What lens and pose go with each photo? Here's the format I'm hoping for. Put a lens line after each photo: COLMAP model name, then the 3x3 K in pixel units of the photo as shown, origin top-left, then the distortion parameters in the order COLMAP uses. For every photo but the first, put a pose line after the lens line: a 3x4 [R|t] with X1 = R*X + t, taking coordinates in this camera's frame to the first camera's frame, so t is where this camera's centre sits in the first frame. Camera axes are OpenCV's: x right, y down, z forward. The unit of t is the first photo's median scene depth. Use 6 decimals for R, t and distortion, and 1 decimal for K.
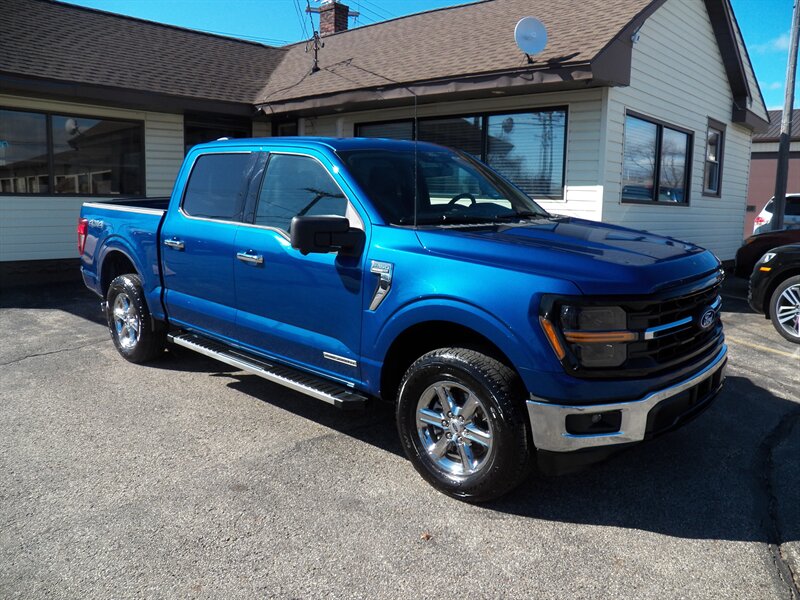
lens RADIAL K [[666.9, 0, 403.8], [0, 666.9, 302.0], [0, 0, 1]] dist [-0.162411, 0.135107]
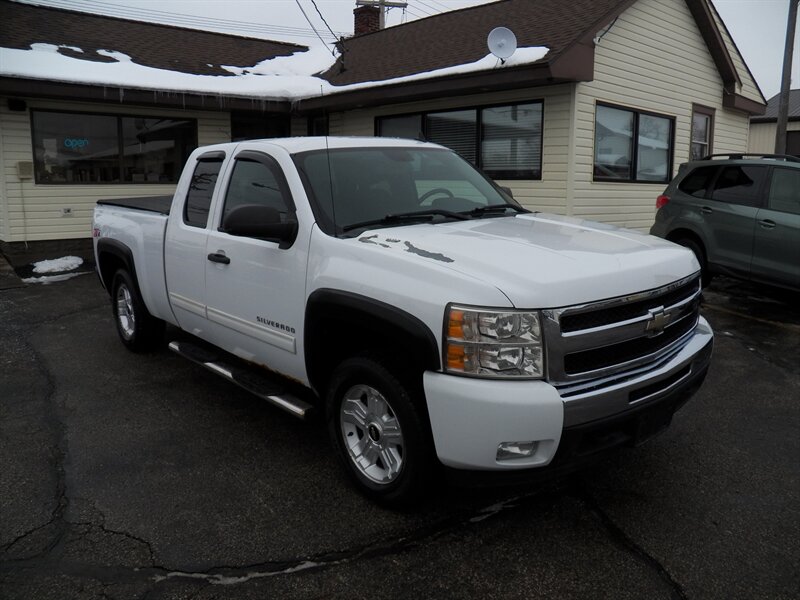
lens RADIAL K [[666.9, 0, 402.0], [0, 666.9, 298.9], [0, 0, 1]] dist [-0.162411, 0.135107]
pose [[0.995110, 0.000704, -0.098770, 0.092563], [0.001065, 0.999840, 0.017853, 0.029429], [0.098767, -0.017870, 0.994950, -0.159269]]
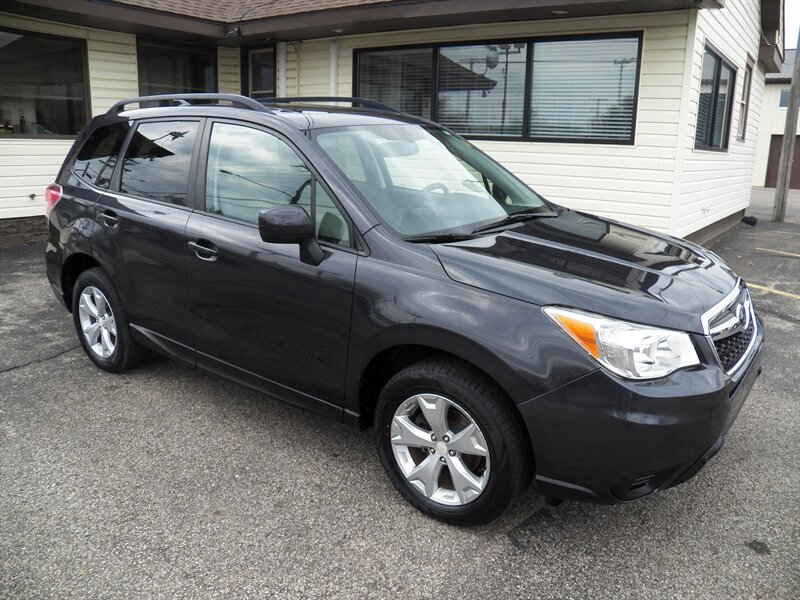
lens RADIAL K [[666.9, 0, 406.6], [0, 666.9, 300.2], [0, 0, 1]] dist [-0.162411, 0.135107]
pose [[0.990268, -0.028376, 0.136249, -0.137067], [0.016567, 0.996067, 0.087036, -0.028060], [-0.138183, -0.083932, 0.986844, 0.163988]]
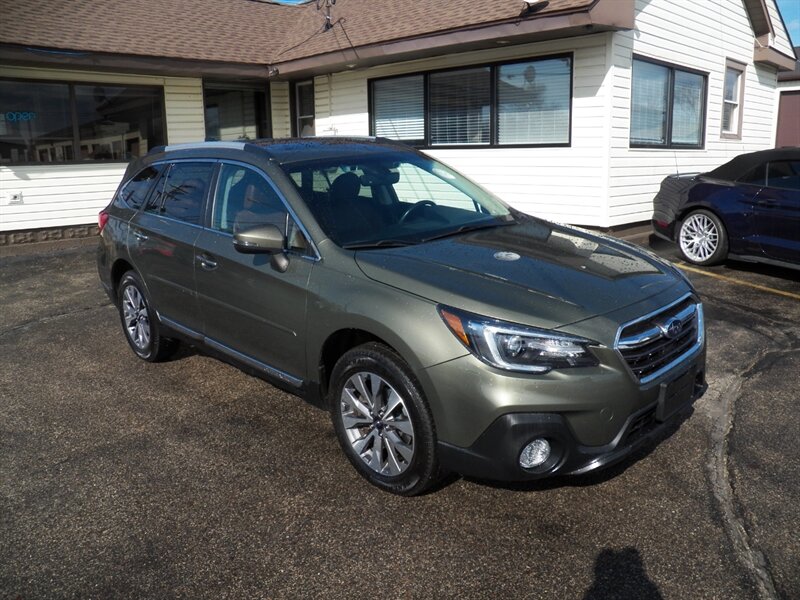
lens RADIAL K [[666.9, 0, 407.0], [0, 666.9, 303.4], [0, 0, 1]] dist [-0.162411, 0.135107]
pose [[0.998032, -0.026680, -0.056751, 0.035143], [0.030571, 0.997160, 0.068830, 0.006018], [0.054753, -0.070429, 0.996013, -0.025716]]
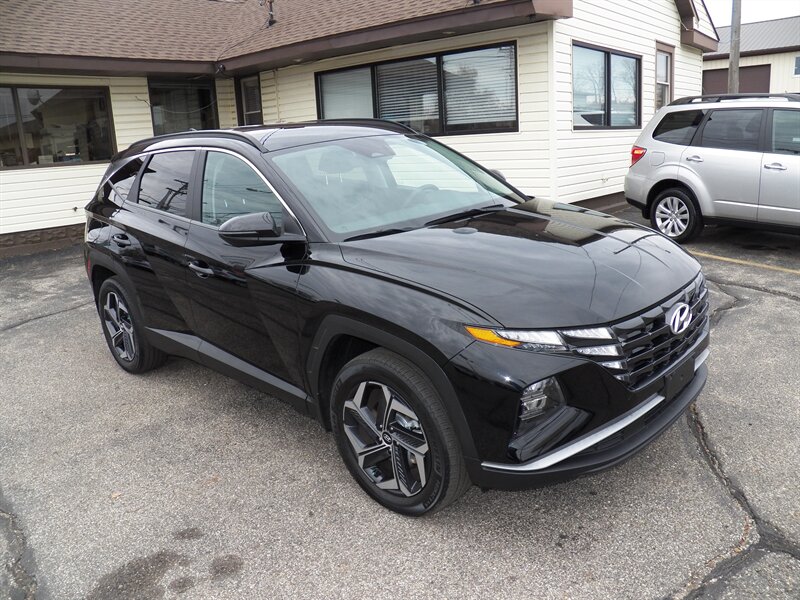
lens RADIAL K [[666.9, 0, 403.8], [0, 666.9, 301.9], [0, 0, 1]] dist [-0.162411, 0.135107]
pose [[0.996083, -0.084631, 0.025625, 0.008067], [0.082152, 0.992913, 0.085873, 0.009021], [-0.032711, -0.083431, 0.995977, -0.054104]]
